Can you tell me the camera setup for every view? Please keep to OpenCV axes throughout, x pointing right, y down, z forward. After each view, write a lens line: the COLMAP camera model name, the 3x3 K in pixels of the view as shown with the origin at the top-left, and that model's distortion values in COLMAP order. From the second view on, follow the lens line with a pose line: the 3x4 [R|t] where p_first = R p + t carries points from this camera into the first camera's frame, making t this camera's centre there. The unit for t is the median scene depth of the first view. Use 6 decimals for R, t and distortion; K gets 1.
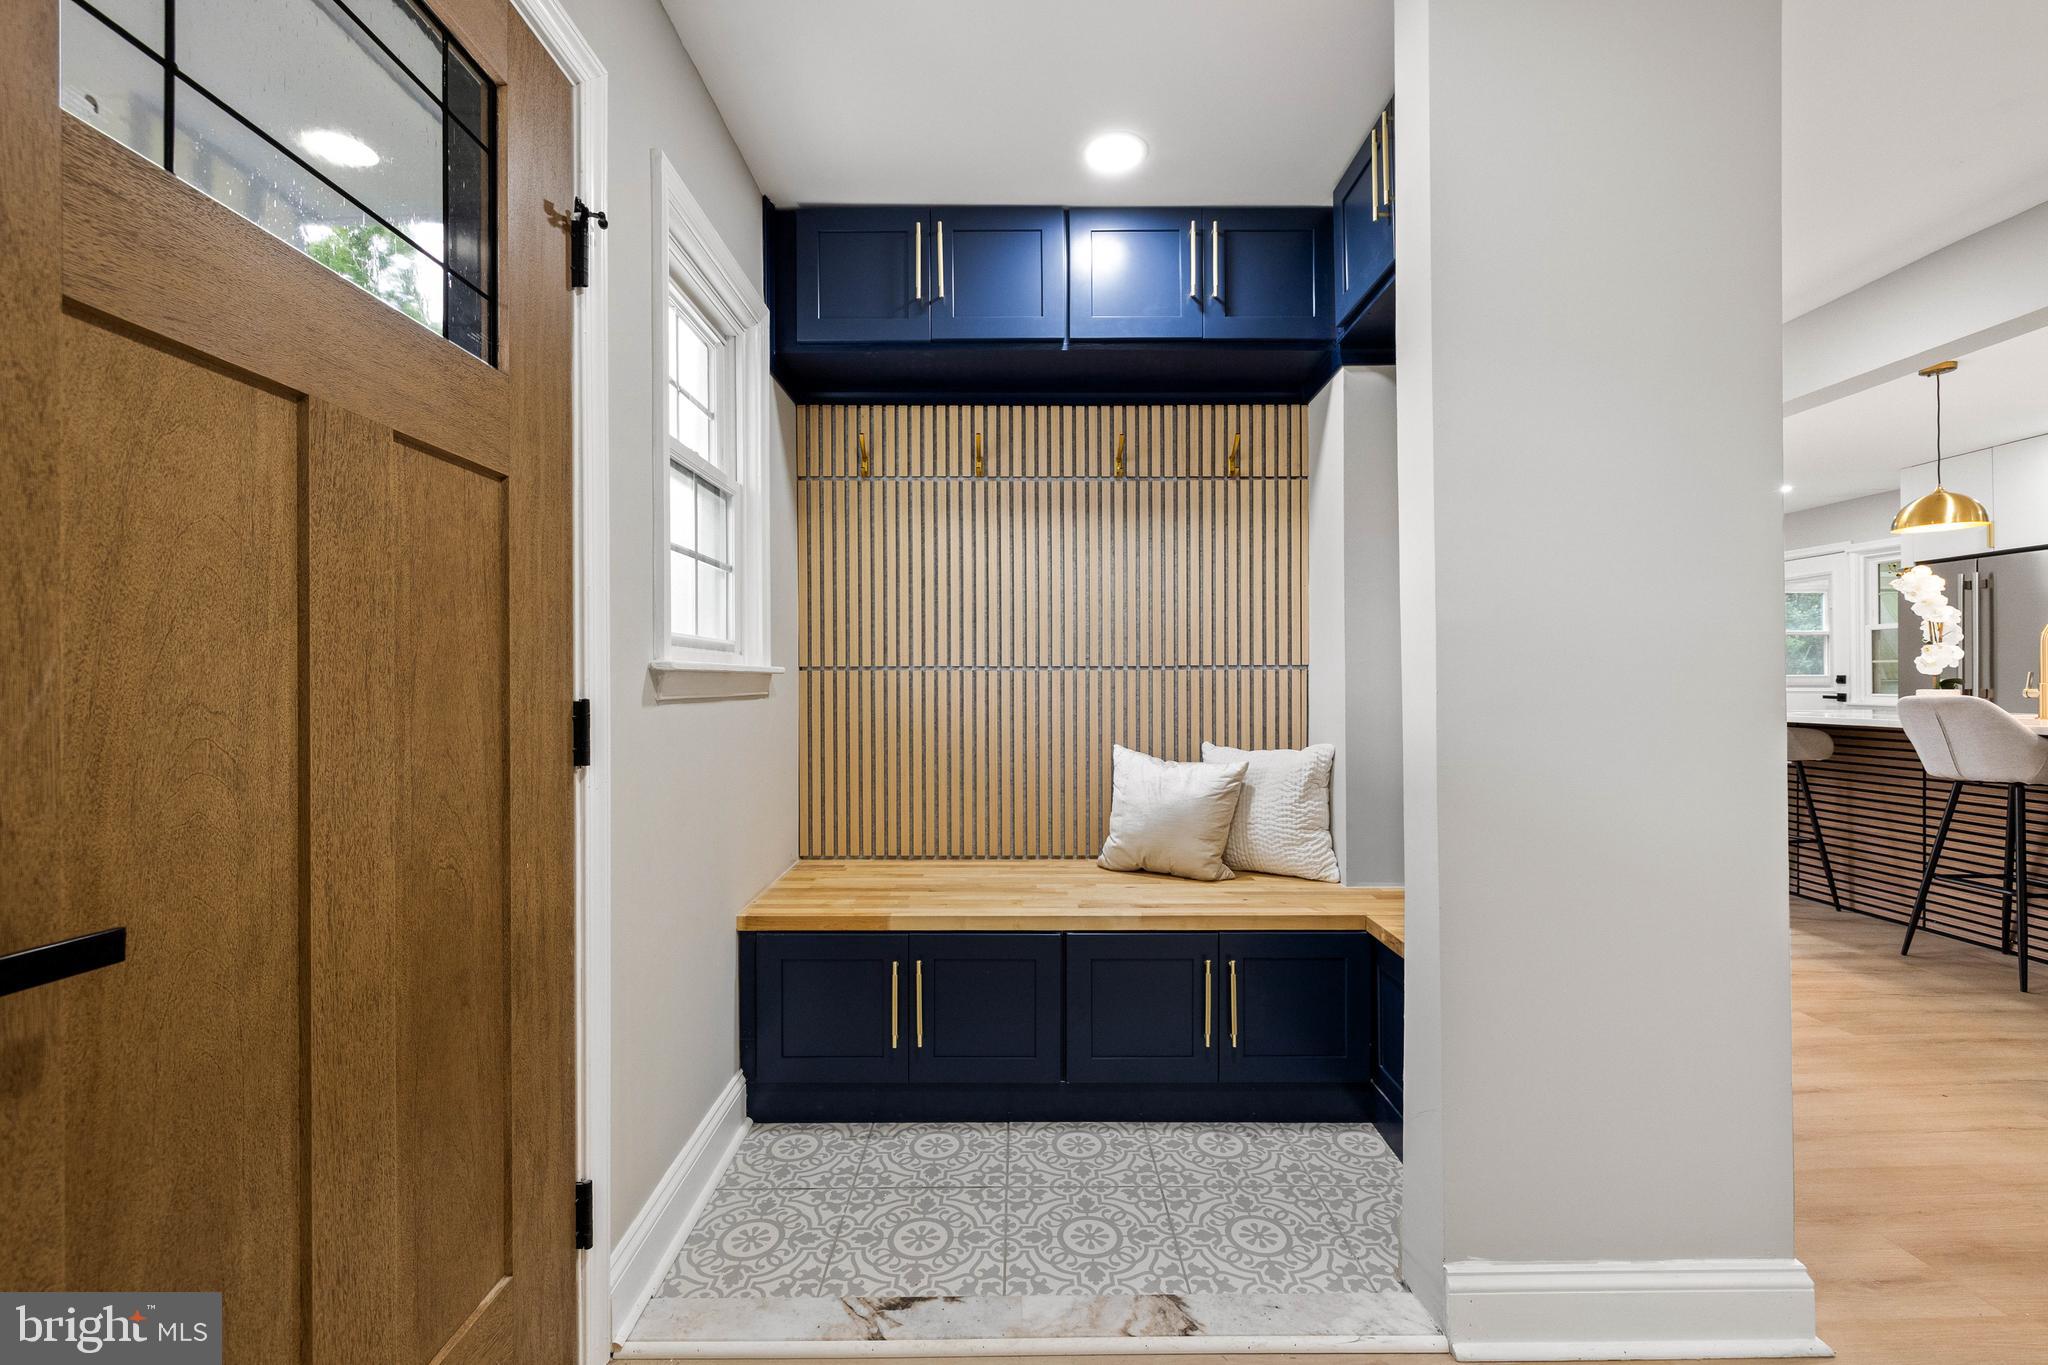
lens RADIAL K [[878.6, 0, 1020.4], [0, 878.6, 679.3], [0, 0, 1]] dist [0.004475, 0.000447]
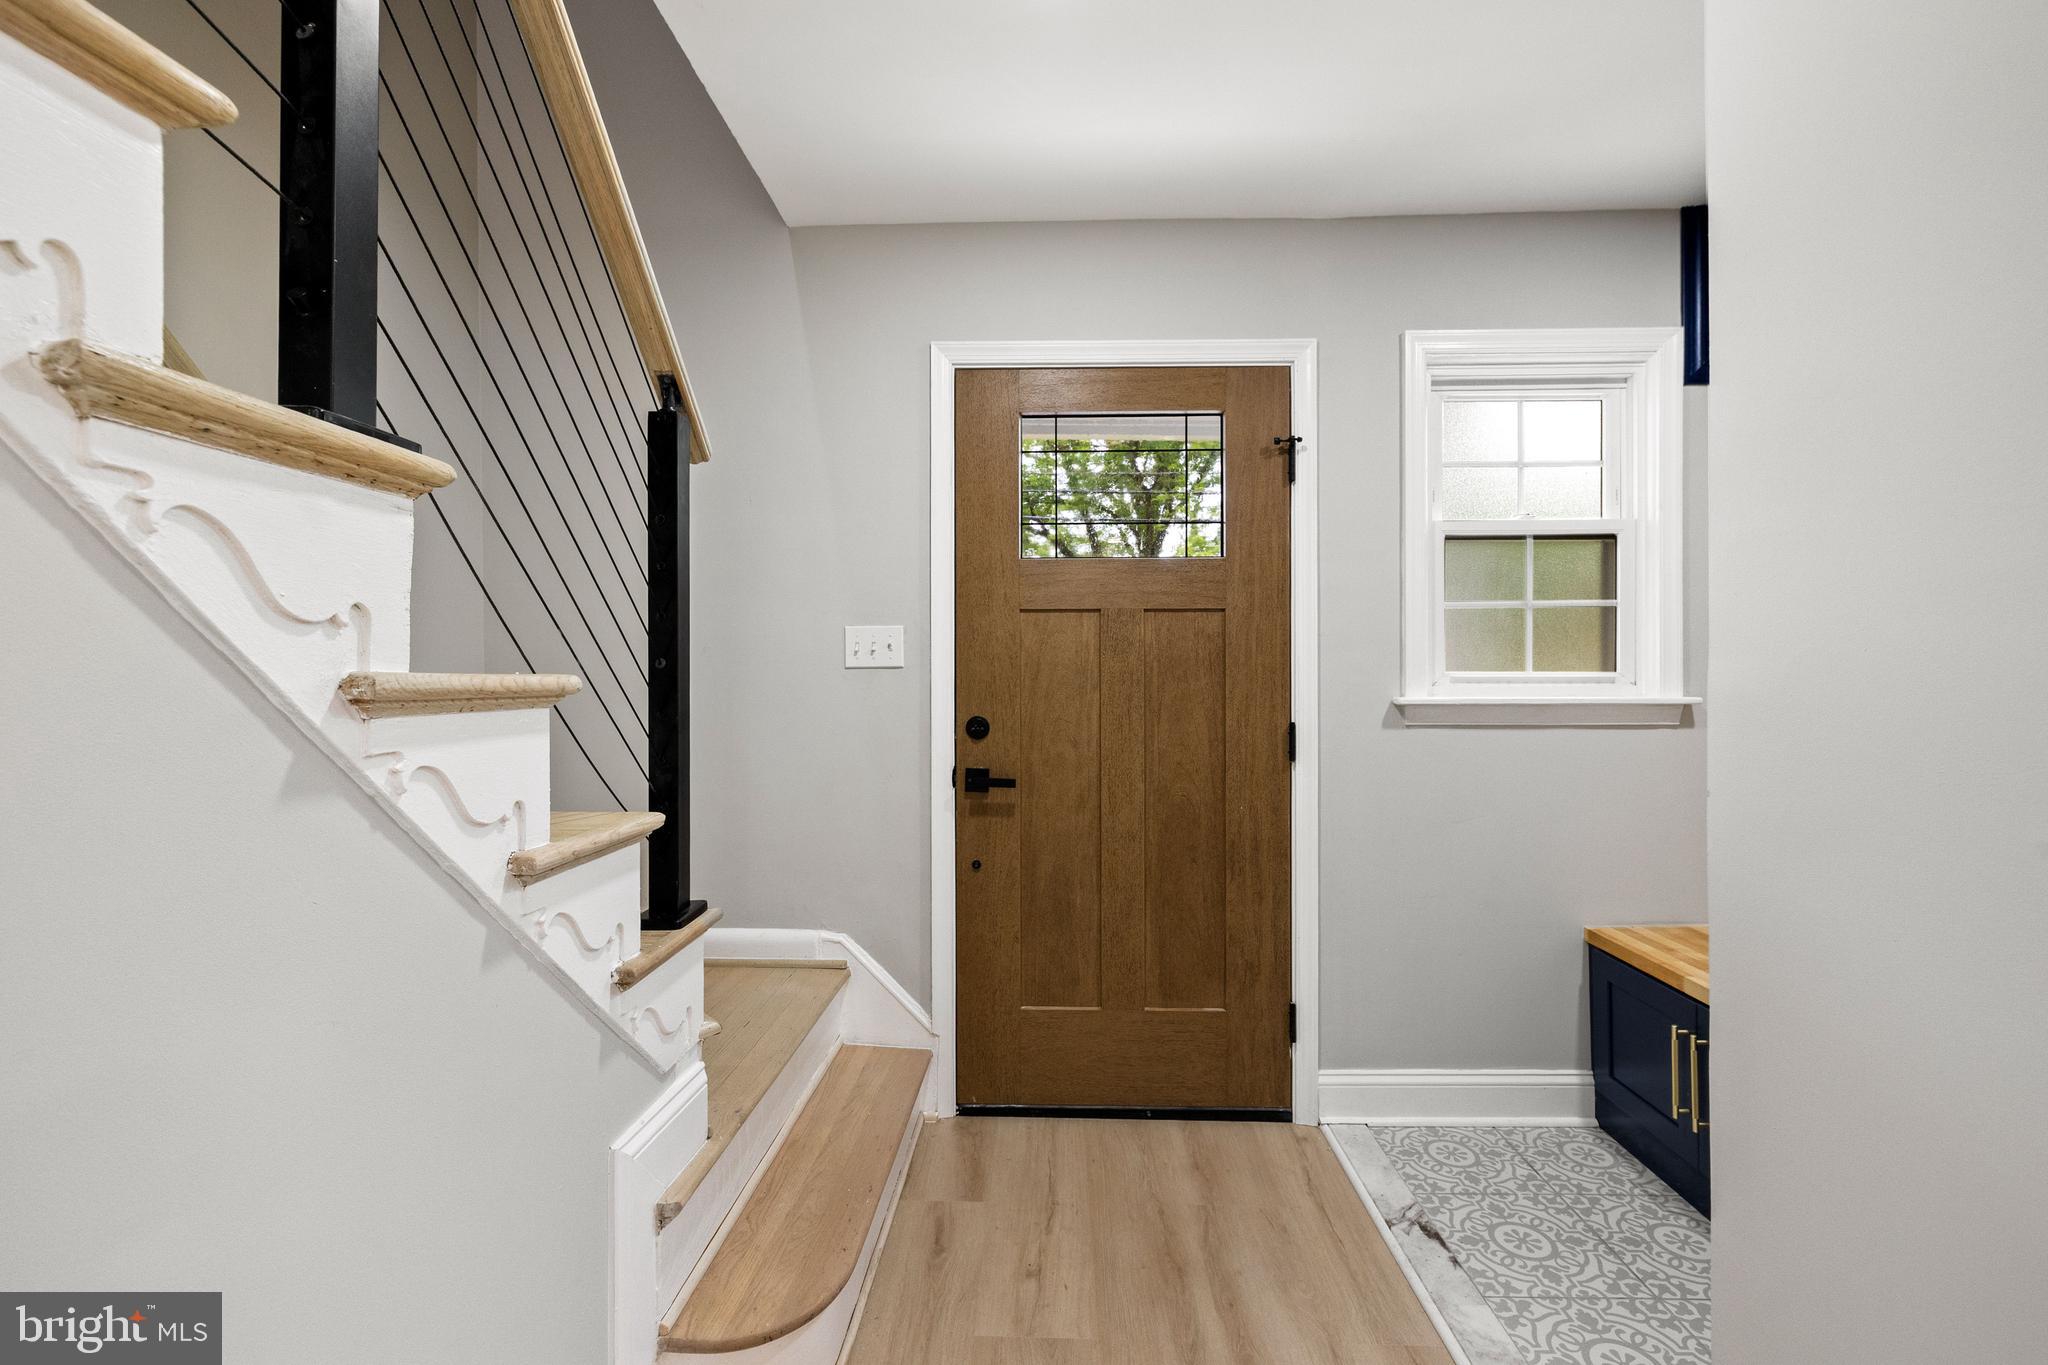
lens RADIAL K [[878.6, 0, 1026.5], [0, 878.6, 674.4], [0, 0, 1]] dist [0.004475, 0.000447]
pose [[-0.046087, 0.006341, -0.998917, 1.075970], [0.005247, 0.999968, 0.006105, -0.073156], [0.998924, -0.004960, -0.046119, 0.488444]]
